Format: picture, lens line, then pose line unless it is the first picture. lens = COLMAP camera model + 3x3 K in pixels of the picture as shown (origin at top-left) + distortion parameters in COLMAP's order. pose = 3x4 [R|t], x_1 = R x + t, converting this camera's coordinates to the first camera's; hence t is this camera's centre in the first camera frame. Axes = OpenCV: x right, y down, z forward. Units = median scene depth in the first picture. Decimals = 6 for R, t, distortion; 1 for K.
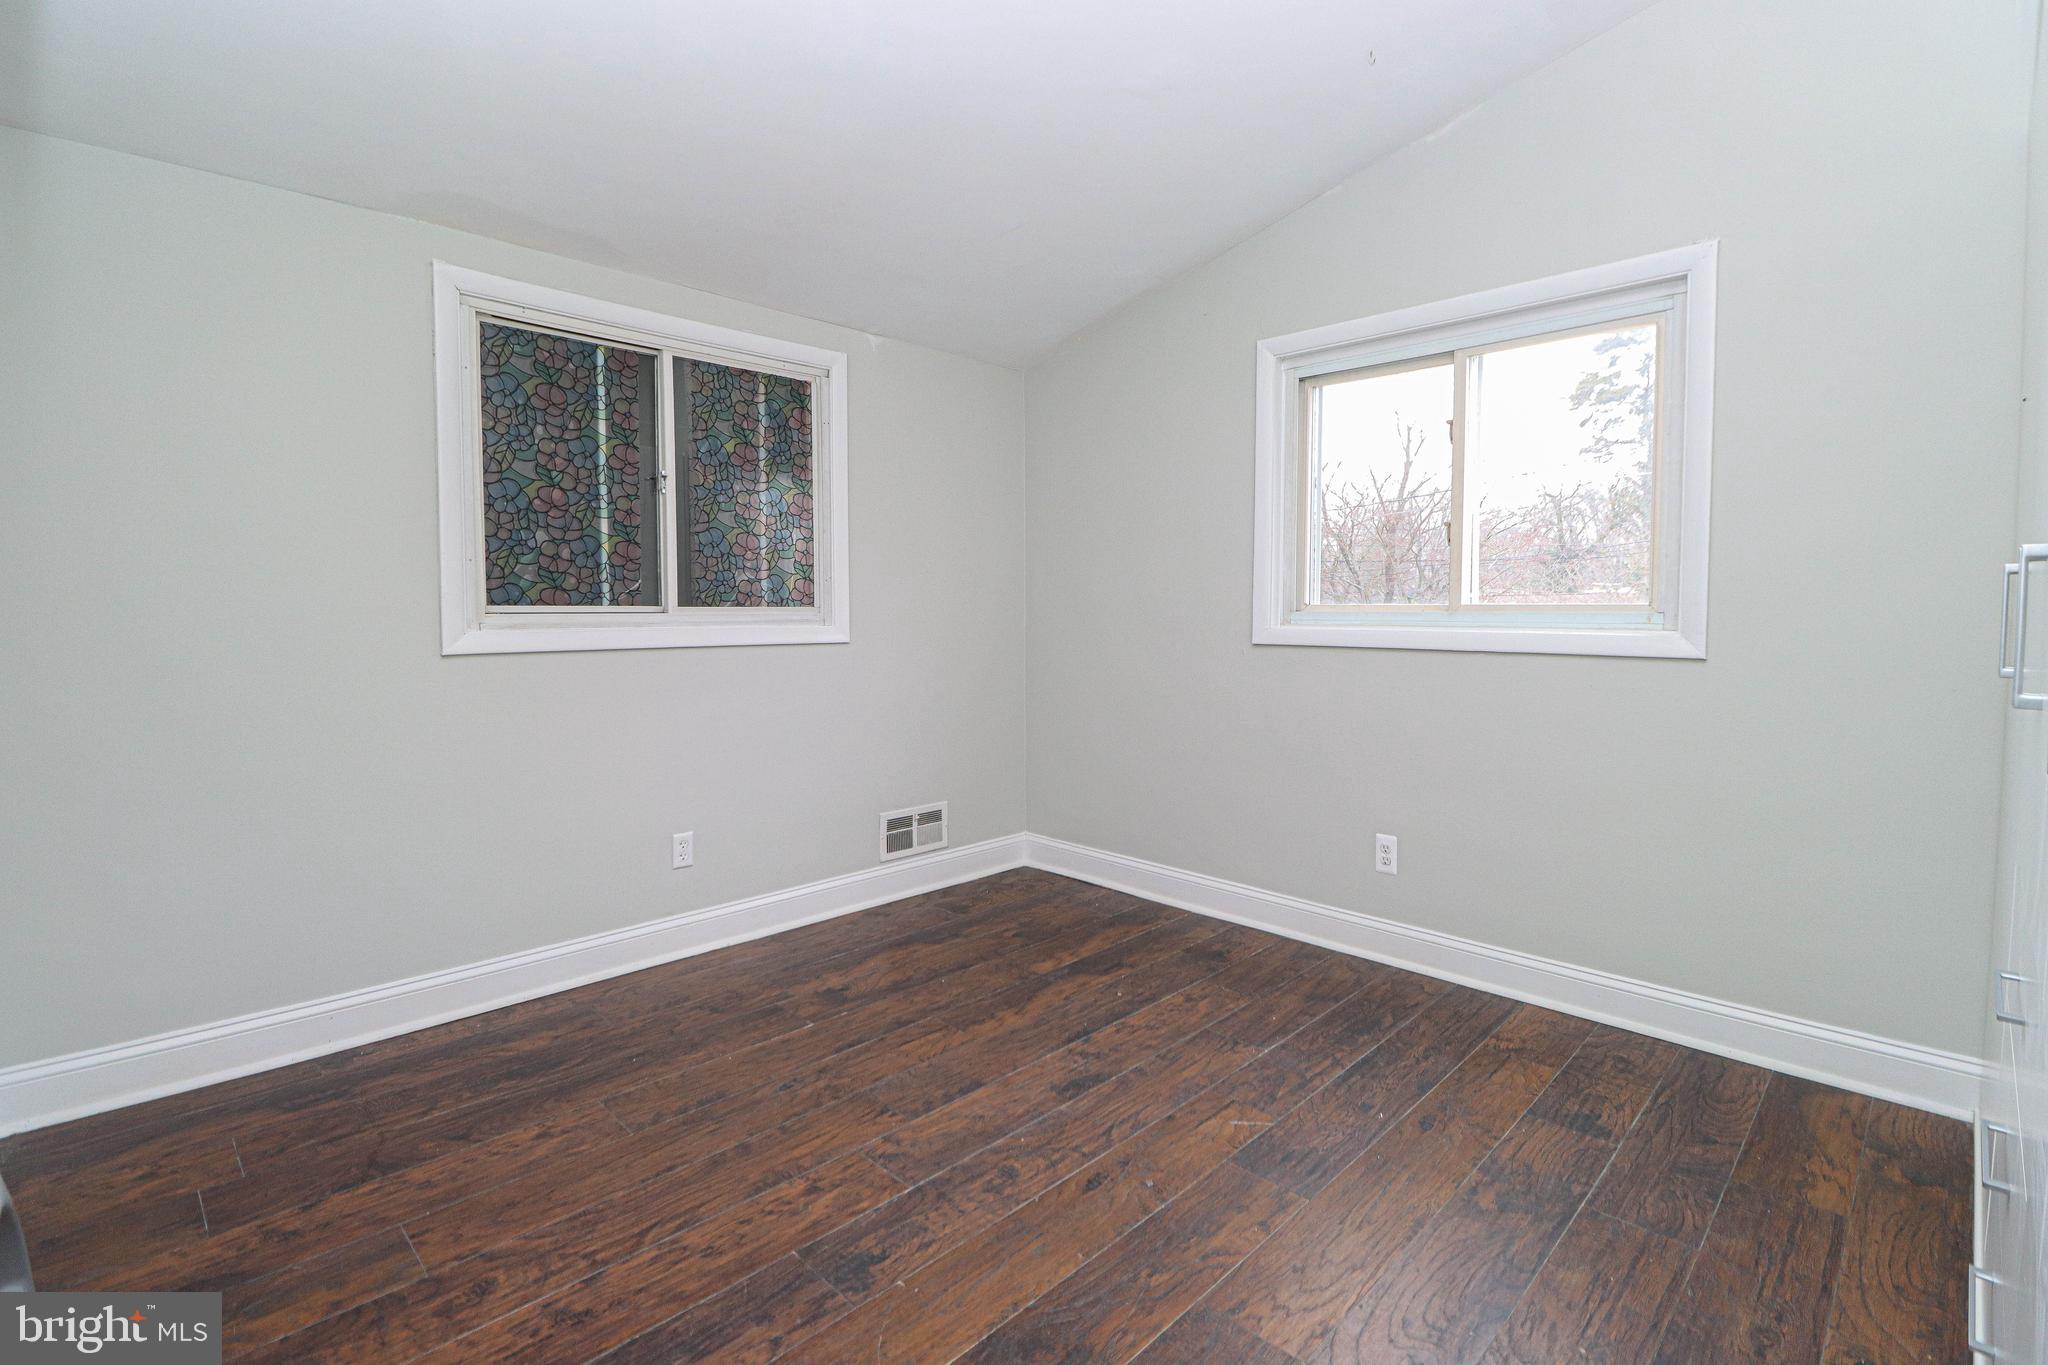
lens RADIAL K [[949.3, 0, 1049.8], [0, 949.3, 651.5], [0, 0, 1]] dist [-0.001048, -0.012677]
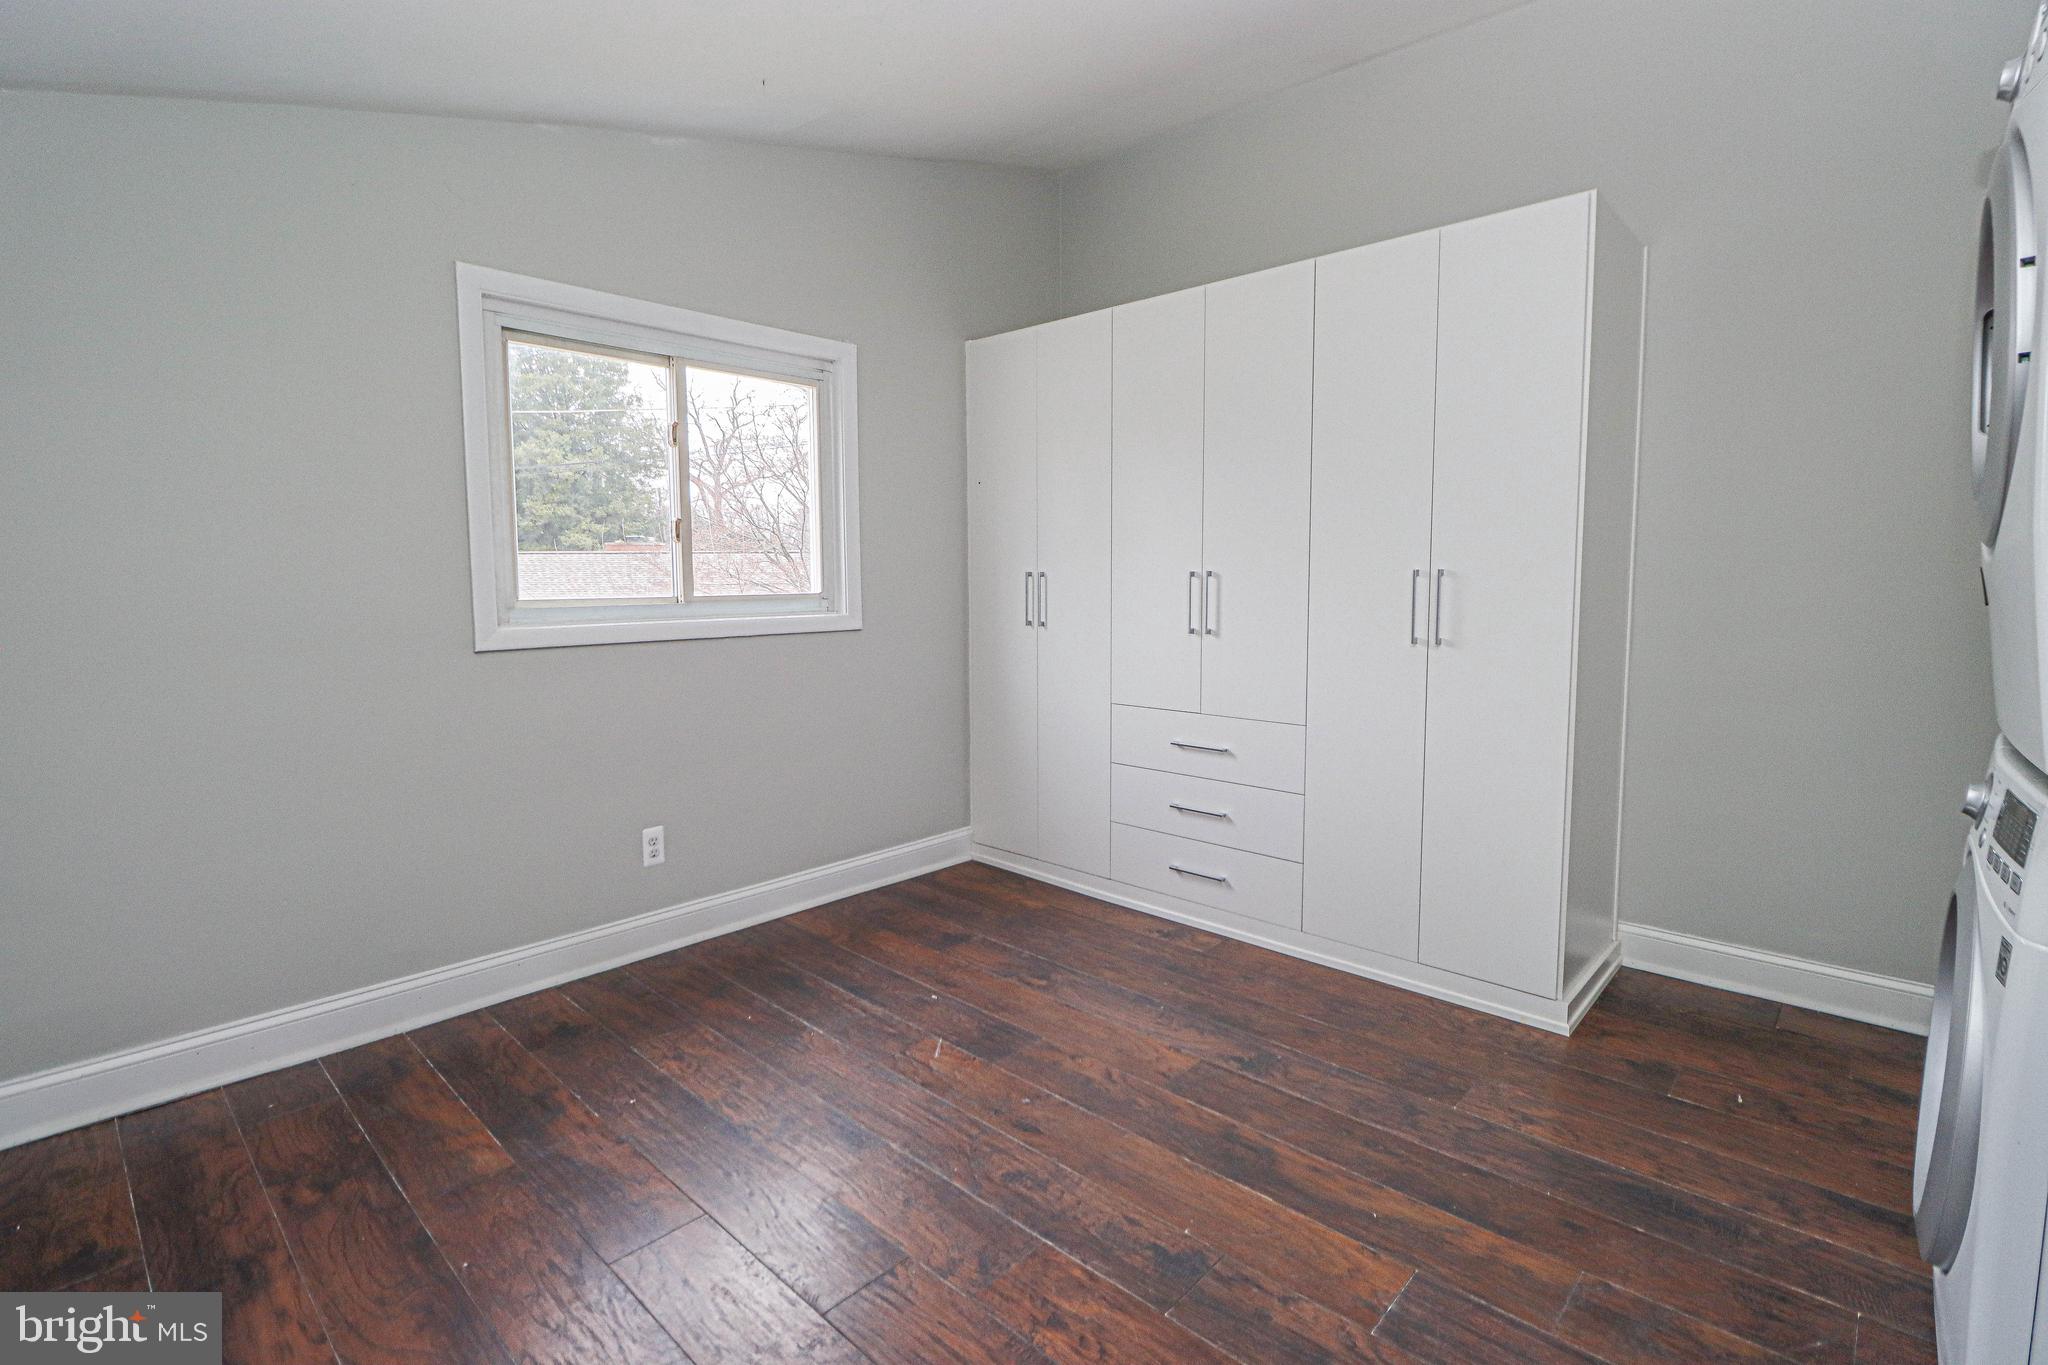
lens RADIAL K [[948.6, 0, 1006.9], [0, 948.6, 655.6], [0, 0, 1]] dist [0.001039, -0.010947]
pose [[-0.002237, -0.090163, 0.995925, -0.894239], [0.054608, 0.994430, 0.090150, -0.081446], [-0.998505, 0.054587, 0.002699, 0.875929]]
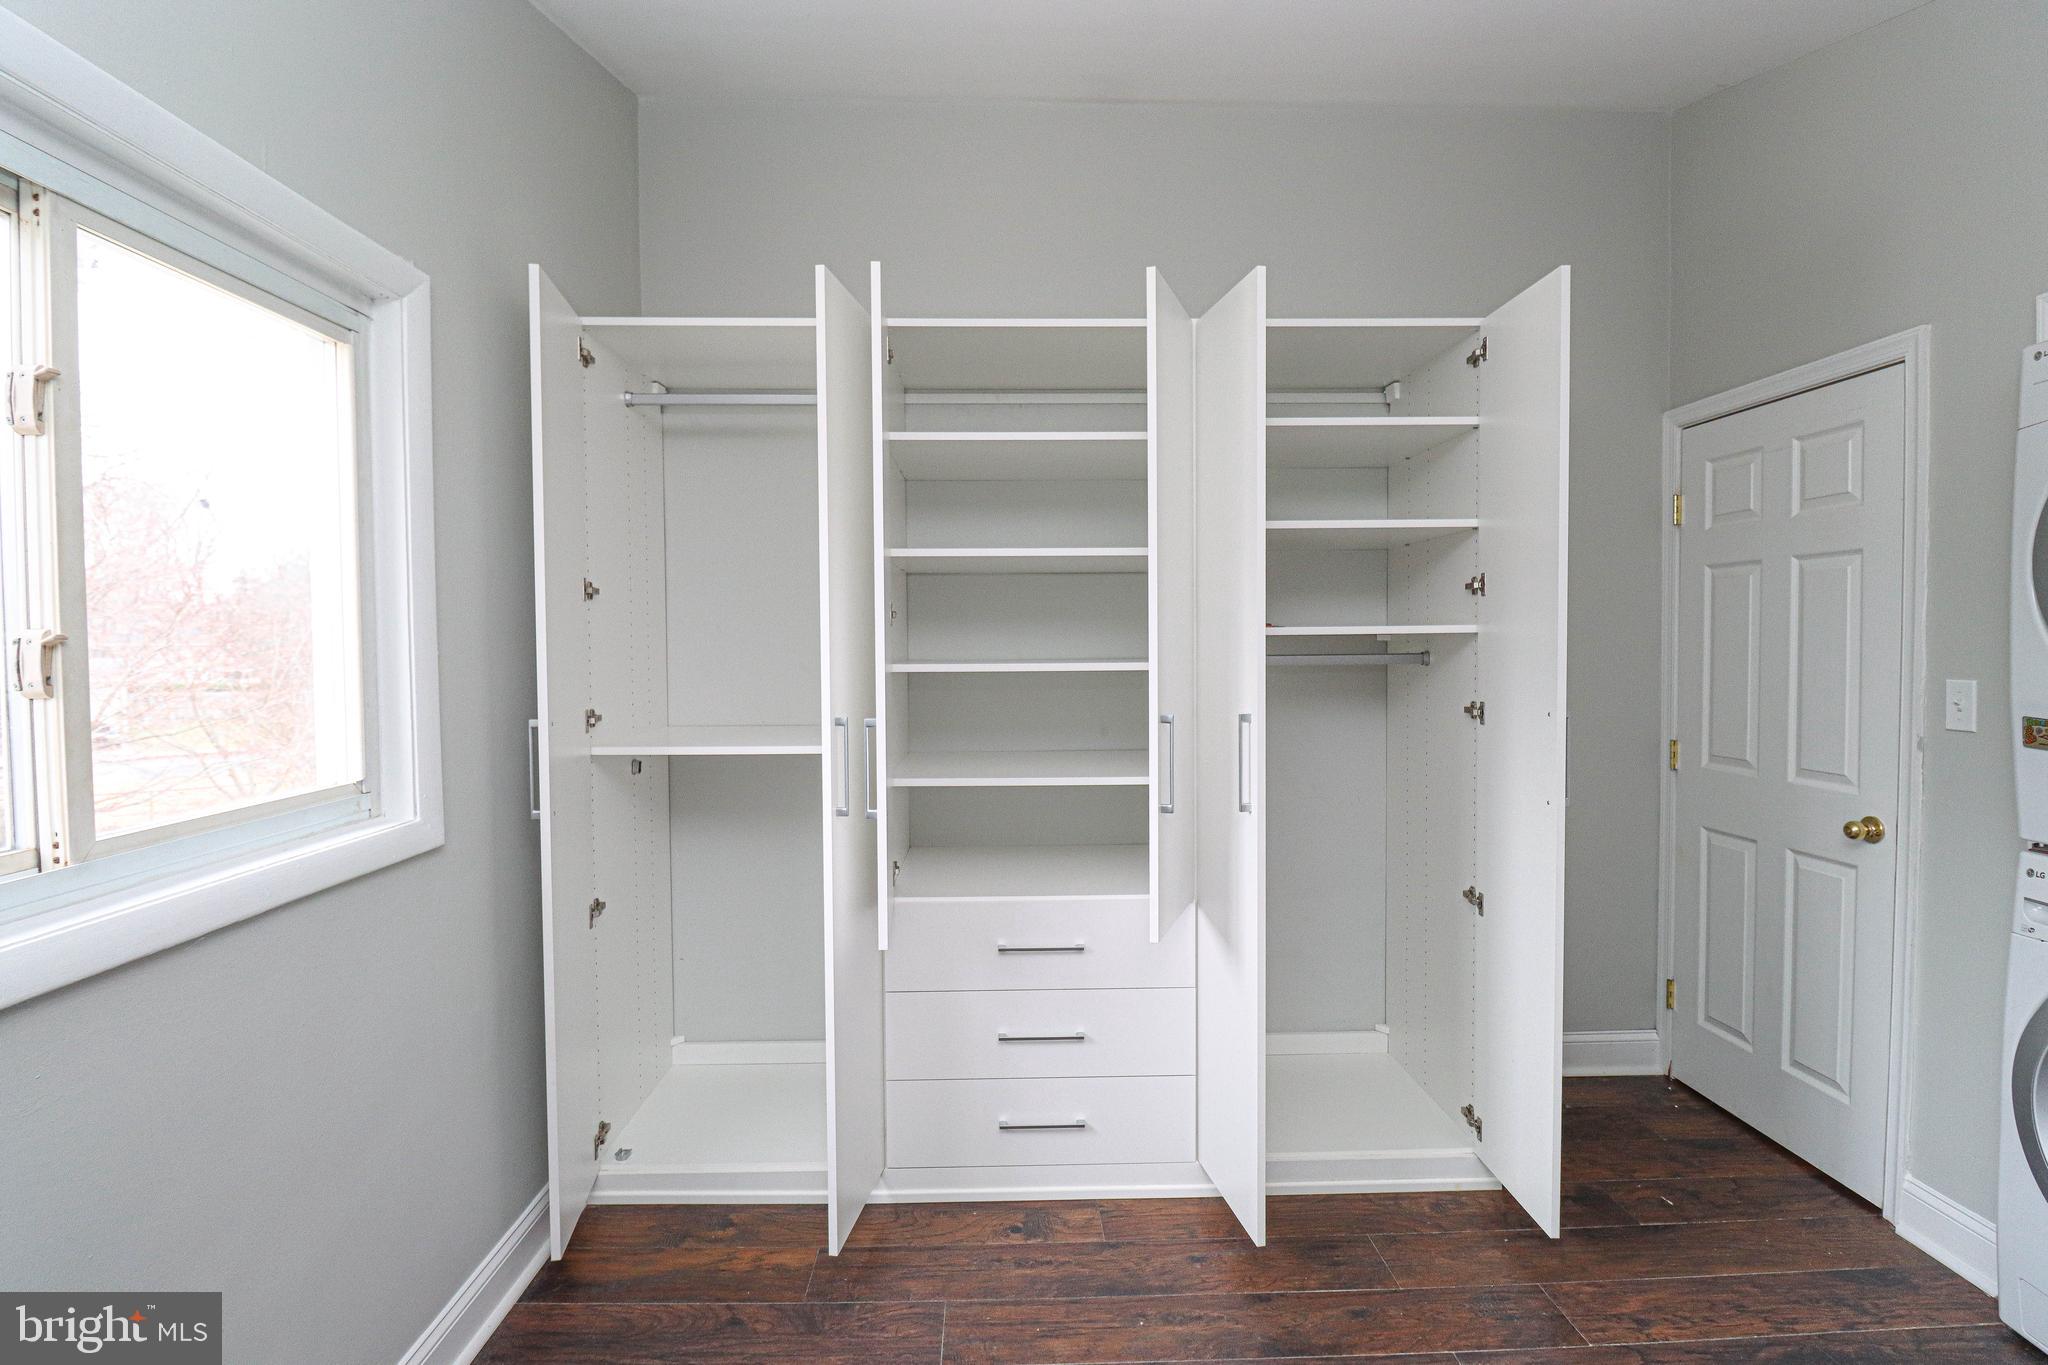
lens RADIAL K [[995.8, 0, 1014.9], [0, 995.8, 673.4], [0, 0, 1]] dist [0.002867, -0.013612]
pose [[-0.708040, -0.020468, 0.705875, -0.183866], [0.042034, 0.996586, 0.071061, -0.181658], [-0.704920, 0.079985, -0.704763, 1.385641]]
